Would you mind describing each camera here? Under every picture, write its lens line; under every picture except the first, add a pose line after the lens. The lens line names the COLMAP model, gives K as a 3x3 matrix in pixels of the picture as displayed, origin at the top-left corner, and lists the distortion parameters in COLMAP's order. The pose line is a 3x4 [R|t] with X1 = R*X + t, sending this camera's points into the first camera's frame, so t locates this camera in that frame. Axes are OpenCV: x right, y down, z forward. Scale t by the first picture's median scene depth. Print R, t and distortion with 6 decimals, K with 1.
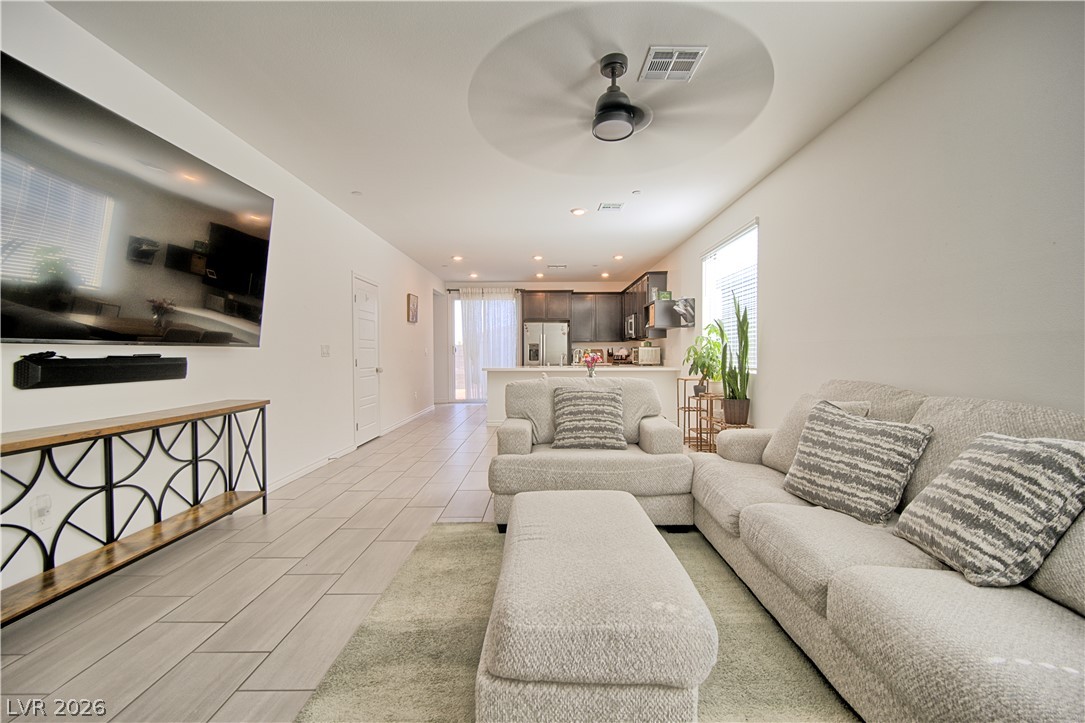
lens RADIAL K [[450.2, 0, 546.7], [0, 450.2, 362.3], [0, 0, 1]] dist [-0.000623, -0.000305]
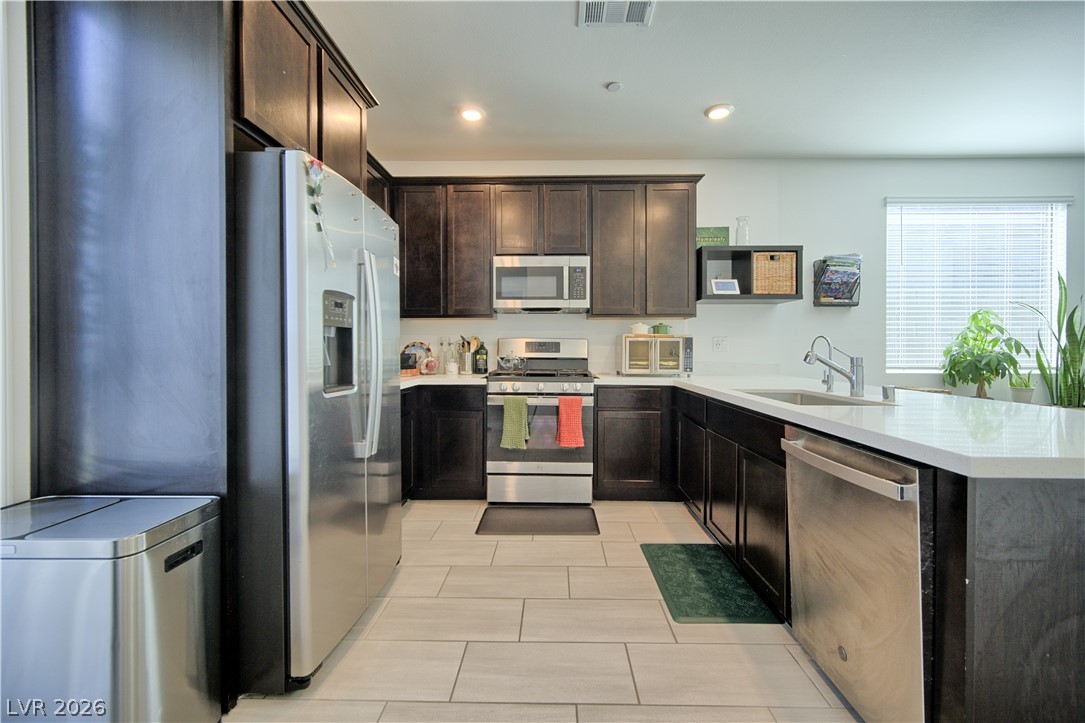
lens RADIAL K [[459.2, 0, 529.2], [0, 459.2, 355.4], [0, 0, 1]] dist [-0.000745, -0.000097]
pose [[0.024566, -0.006263, 0.999679, -0.601854], [0.019204, 0.999799, 0.005792, -0.045659], [-0.999514, 0.019055, 0.024682, 2.691106]]
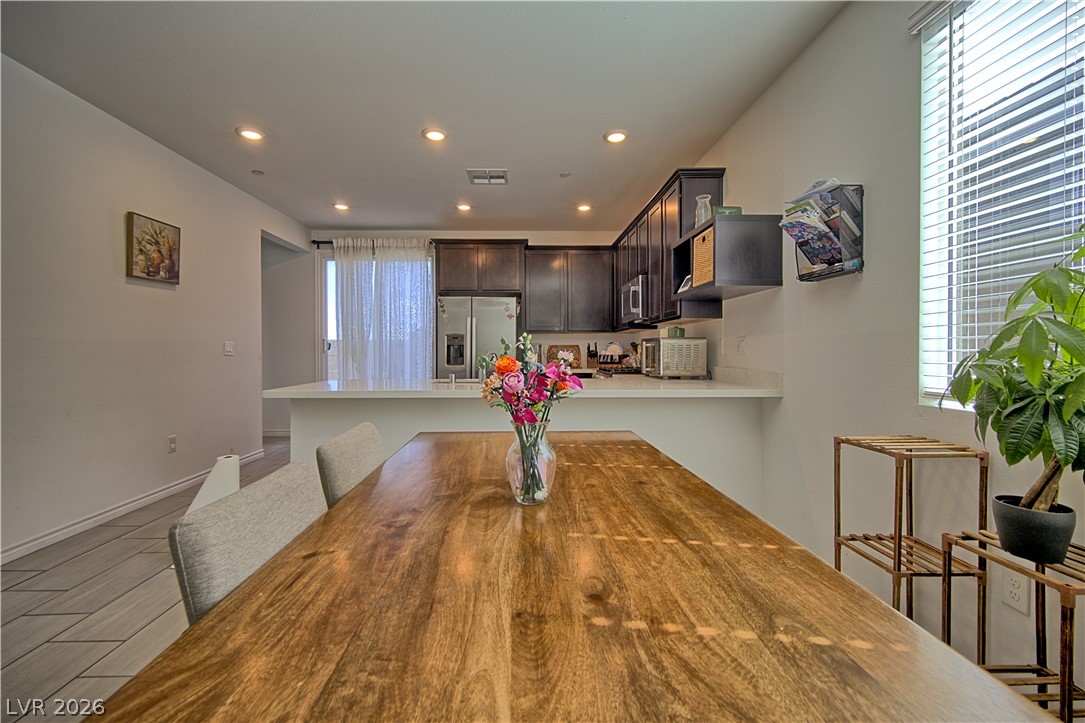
lens RADIAL K [[459.2, 0, 529.2], [0, 459.2, 355.4], [0, 0, 1]] dist [-0.000745, -0.000097]
pose [[0.999830, 0.001891, 0.018348, 0.150729], [-0.001677, 0.999930, -0.011702, -0.025657], [-0.018369, 0.011669, 0.999763, 1.265391]]
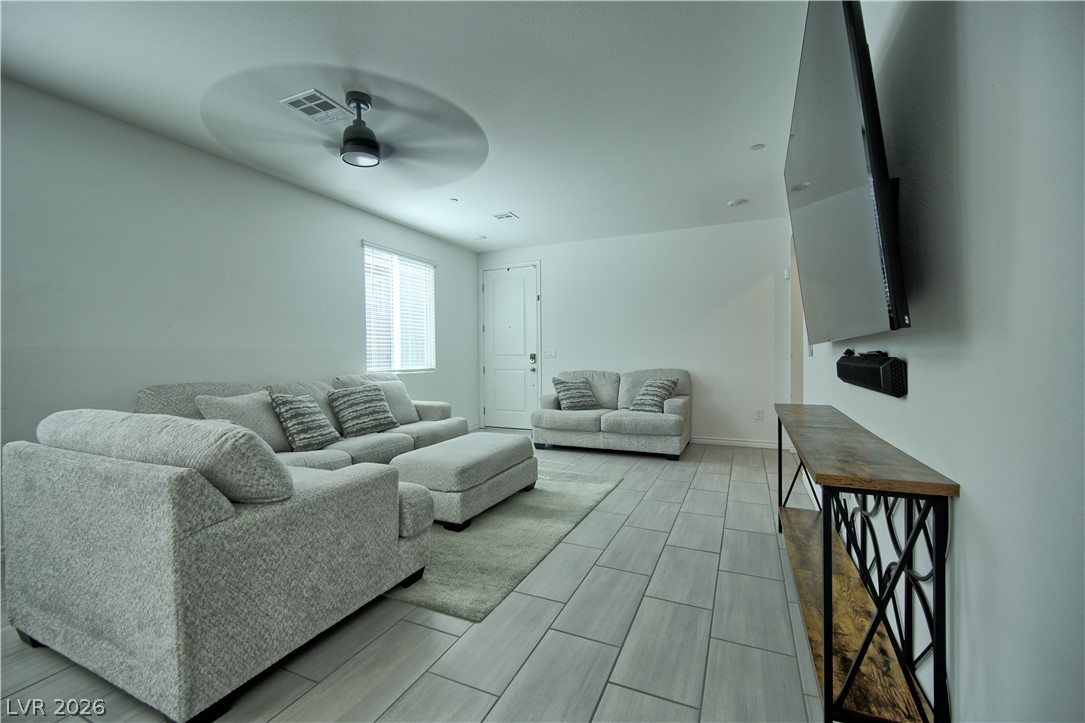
lens RADIAL K [[447.9, 0, 546.2], [0, 447.9, 361.7], [0, 0, 1]] dist [0.000515, -0.000052]
pose [[-0.913140, 0.006240, 0.407599, -0.556268], [0.020204, 0.999347, 0.029963, -0.025826], [-0.407146, 0.035596, -0.912669, 1.414545]]
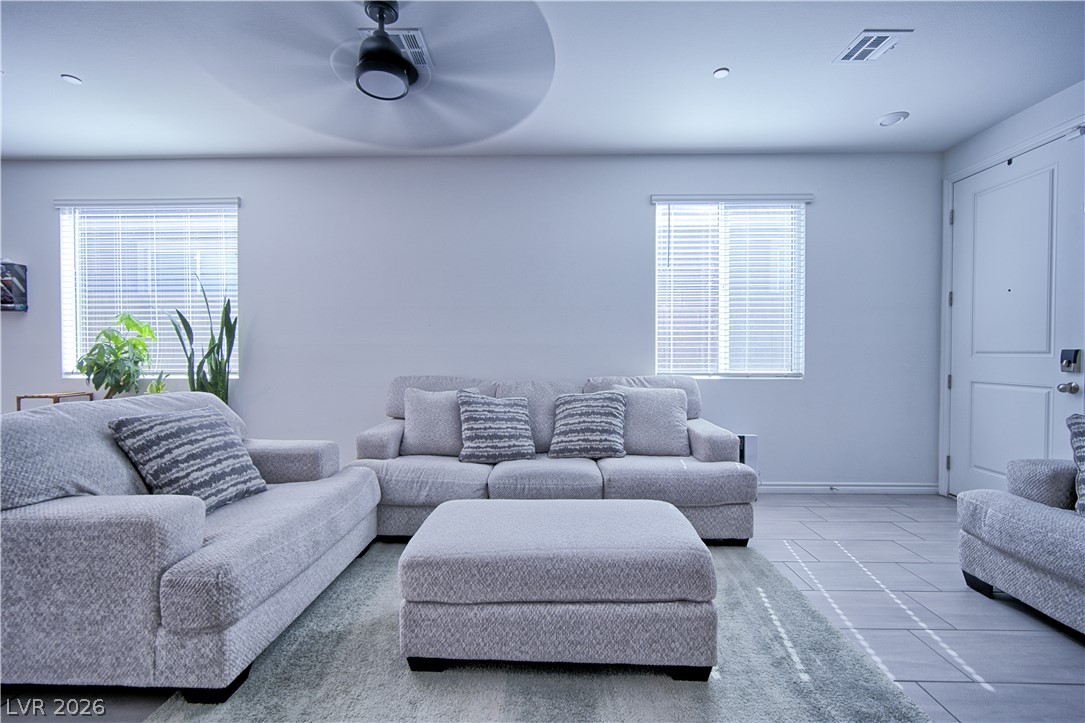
lens RADIAL K [[457.4, 0, 540.4], [0, 457.4, 360.5], [0, 0, 1]] dist [0.000062, 0.000089]
pose [[0.023670, -0.012937, 0.999636, -0.532072], [0.019574, 0.999731, 0.012474, -0.010772], [-0.999528, 0.019272, 0.023917, 0.533695]]
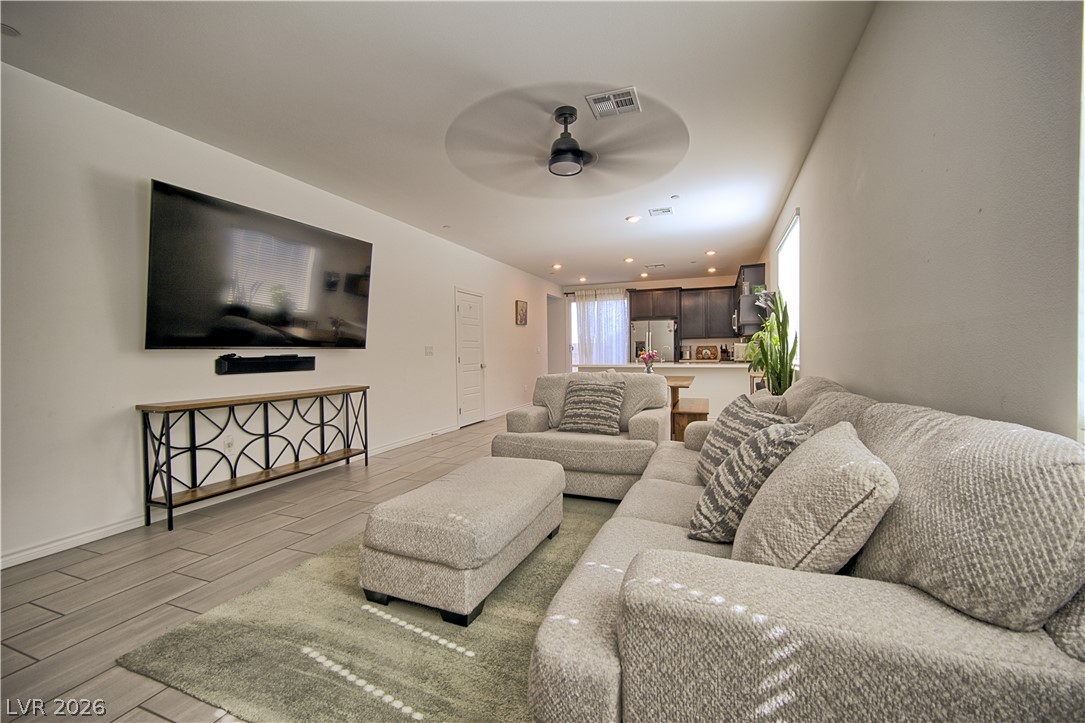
lens RADIAL K [[447.9, 0, 546.2], [0, 447.9, 361.7], [0, 0, 1]] dist [0.000515, -0.000052]
pose [[0.933028, -0.000416, -0.359802, 0.409373], [0.002312, 0.999986, 0.004838, 0.001309], [0.359795, -0.005345, 0.933016, -0.116853]]
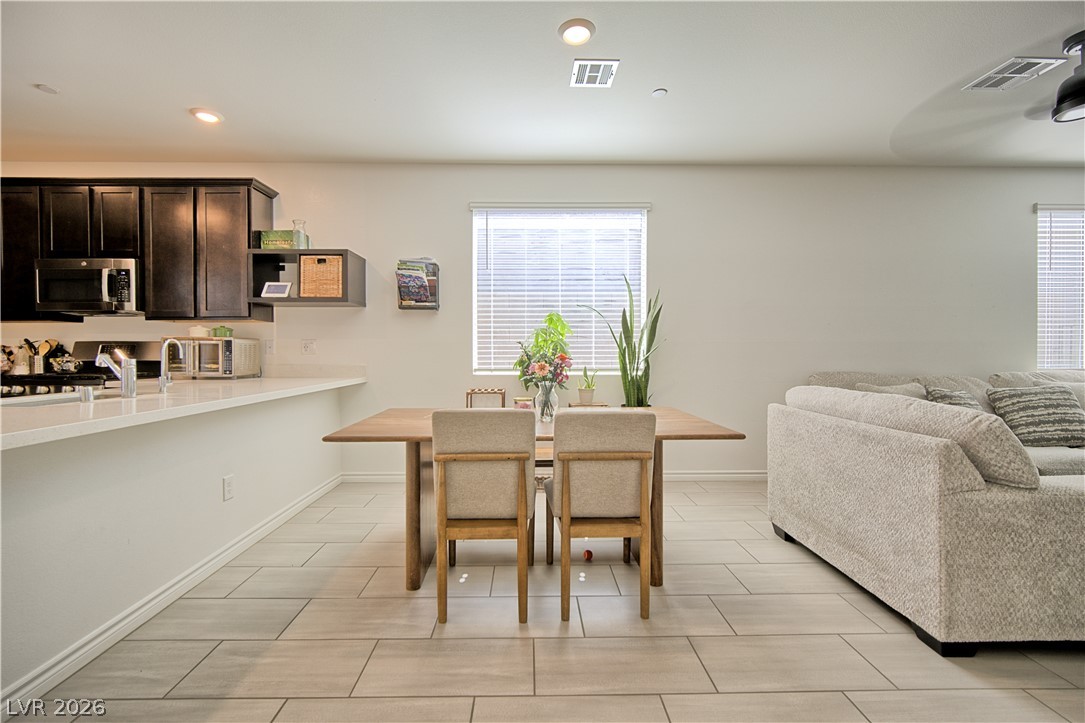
lens RADIAL K [[459.2, 0, 529.2], [0, 459.2, 355.4], [0, 0, 1]] dist [-0.000745, -0.000097]
pose [[-0.009396, -0.005383, 0.999941, -0.601865], [0.020688, 0.999770, 0.005577, -0.030184], [-0.999742, 0.020739, -0.009282, 1.653441]]
